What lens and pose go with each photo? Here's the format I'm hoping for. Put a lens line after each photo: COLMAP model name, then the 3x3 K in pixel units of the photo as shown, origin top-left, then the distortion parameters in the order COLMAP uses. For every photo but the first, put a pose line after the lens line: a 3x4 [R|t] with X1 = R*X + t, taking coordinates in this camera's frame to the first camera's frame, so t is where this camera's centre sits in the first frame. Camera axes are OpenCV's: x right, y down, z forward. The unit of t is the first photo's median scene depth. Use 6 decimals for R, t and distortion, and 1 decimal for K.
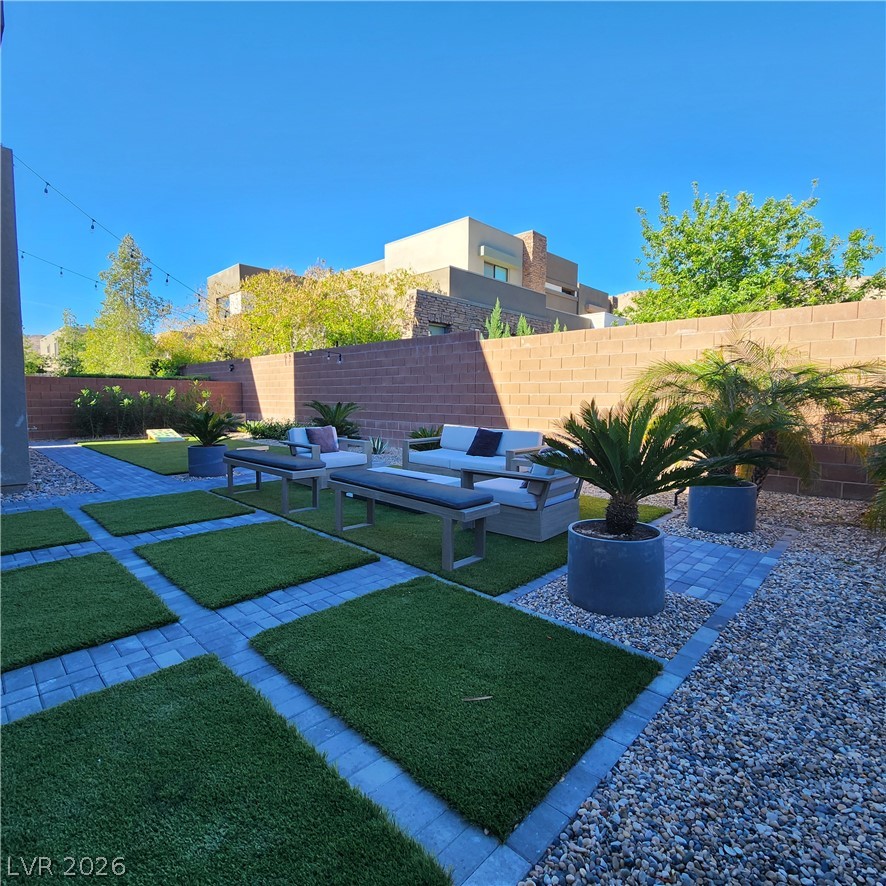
lens RADIAL K [[495.4, 0, 444.2], [0, 495.4, 453.5], [0, 0, 1]] dist [0.000980, -0.002381]
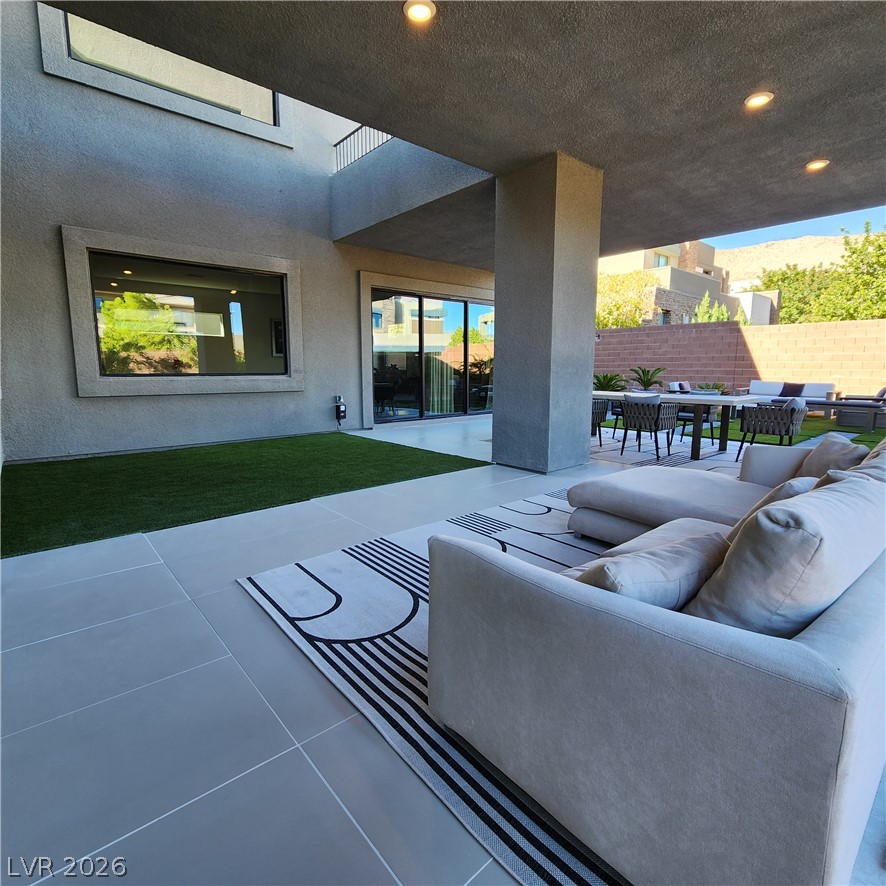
lens RADIAL K [[480.5, 0, 441.4], [0, 480.5, 435.7], [0, 0, 1]] dist [0.012675, -0.010465]
pose [[0.996414, 0.001717, -0.084598, -0.543222], [0.001771, 0.999152, 0.041144, 0.031723], [0.084597, -0.041146, 0.995565, -0.423602]]
